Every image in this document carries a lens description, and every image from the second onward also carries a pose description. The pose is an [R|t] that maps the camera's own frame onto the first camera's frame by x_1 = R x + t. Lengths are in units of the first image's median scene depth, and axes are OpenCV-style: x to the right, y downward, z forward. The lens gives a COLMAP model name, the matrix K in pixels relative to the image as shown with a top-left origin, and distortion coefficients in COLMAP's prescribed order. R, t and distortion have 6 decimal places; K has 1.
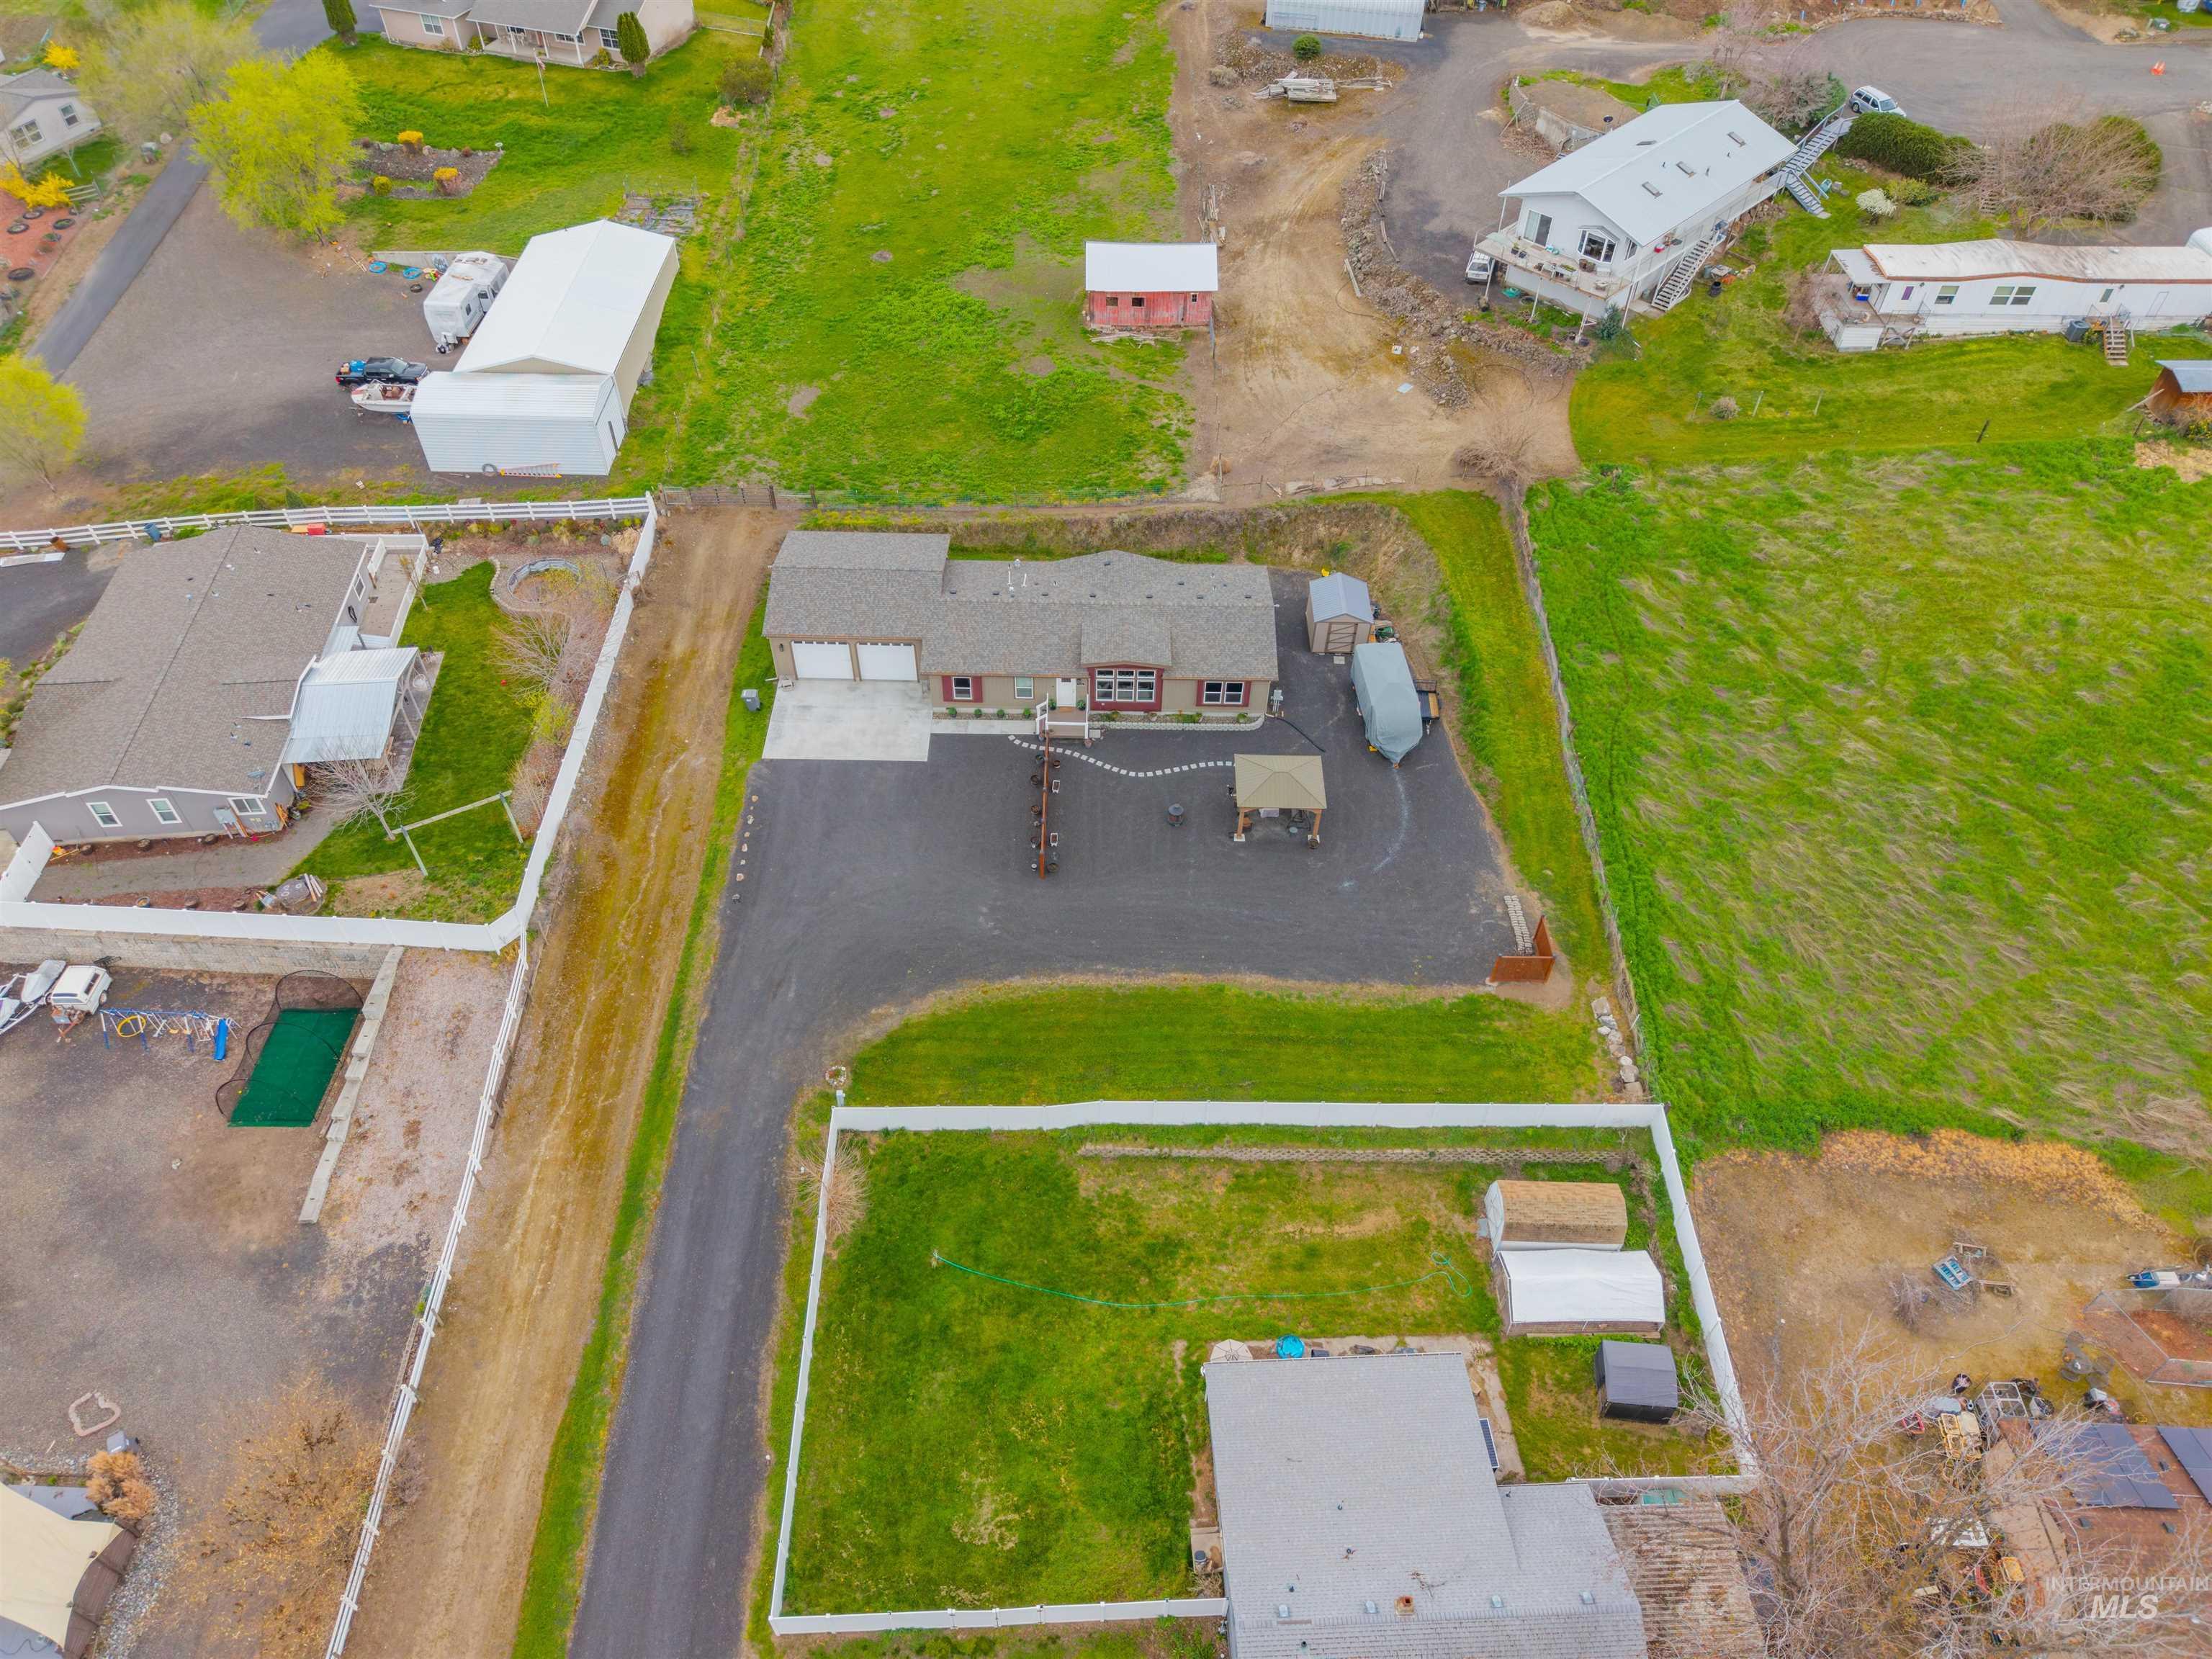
lens RADIAL K [[1473.7, 0, 1106.0], [0, 1473.7, 829.5], [0, 0, 1]] dist [0.047419, -0.075906]
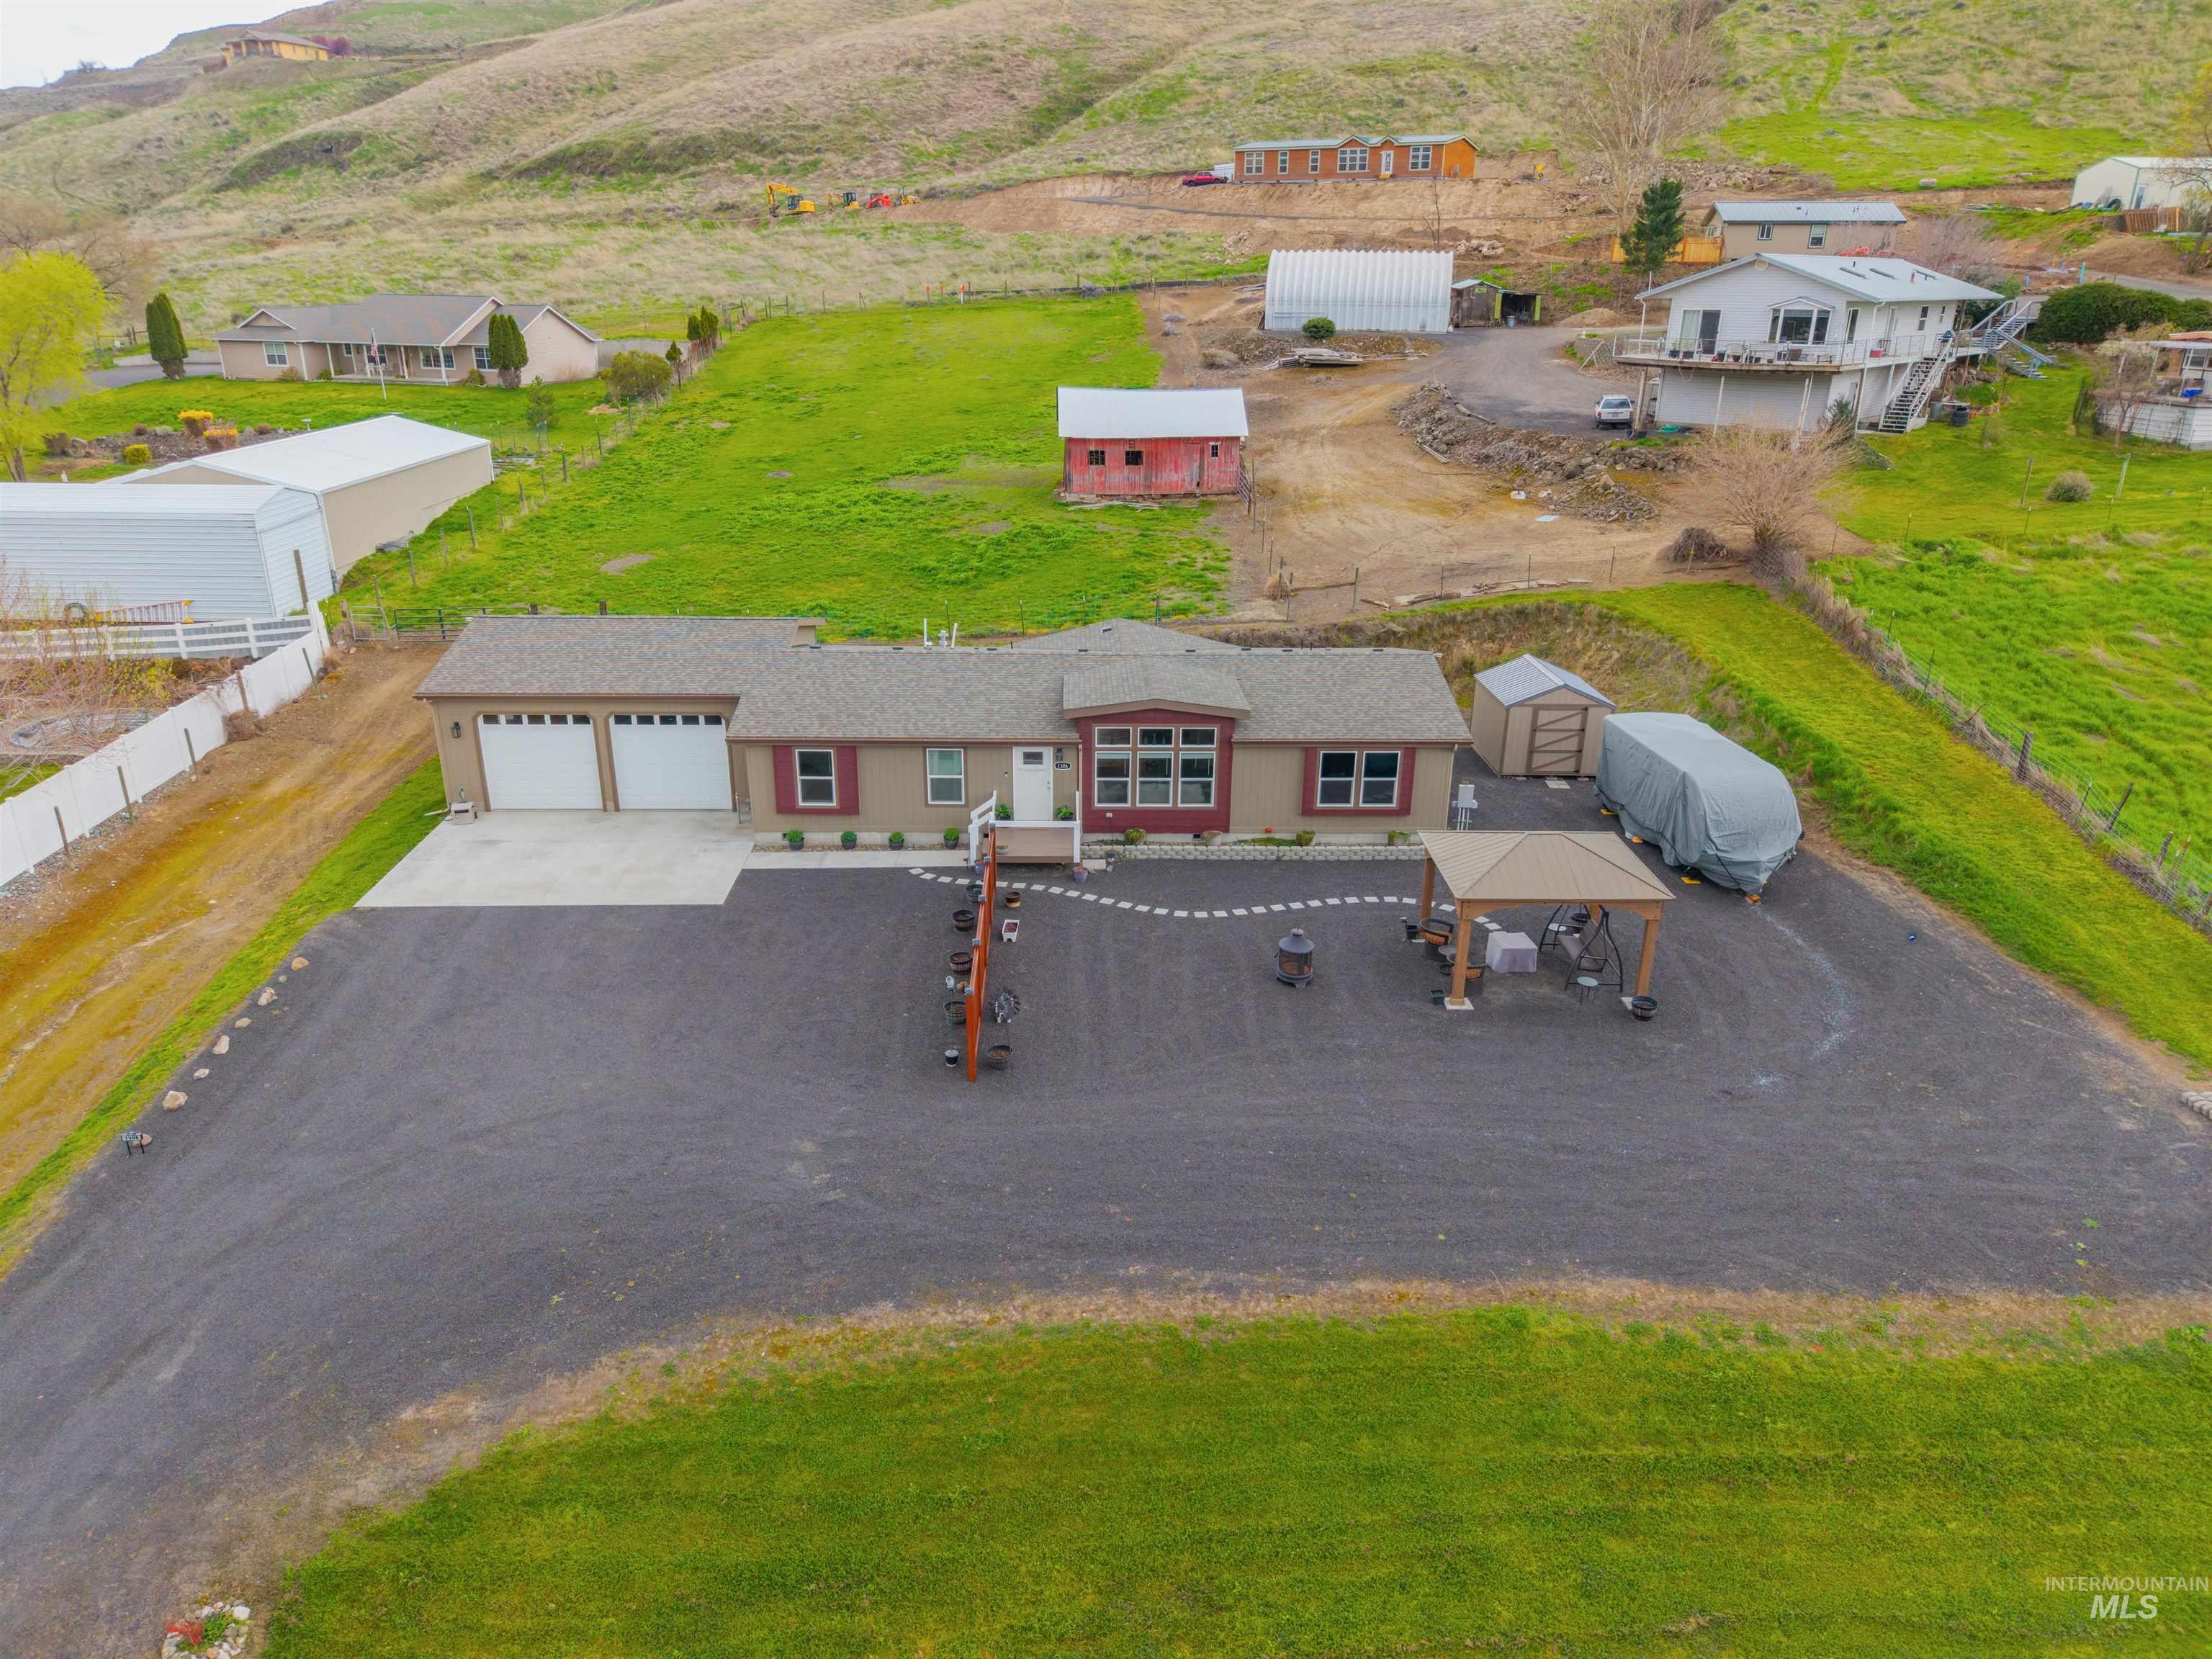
lens RADIAL K [[1473.7, 0, 1106.0], [0, 1473.7, 829.5], [0, 0, 1]] dist [0.047419, -0.075906]
pose [[0.999521, -0.014665, 0.027254, -0.016491], [0.025082, 0.899741, -0.435702, 0.131038], [-0.018132, 0.436177, 0.899678, 0.576834]]
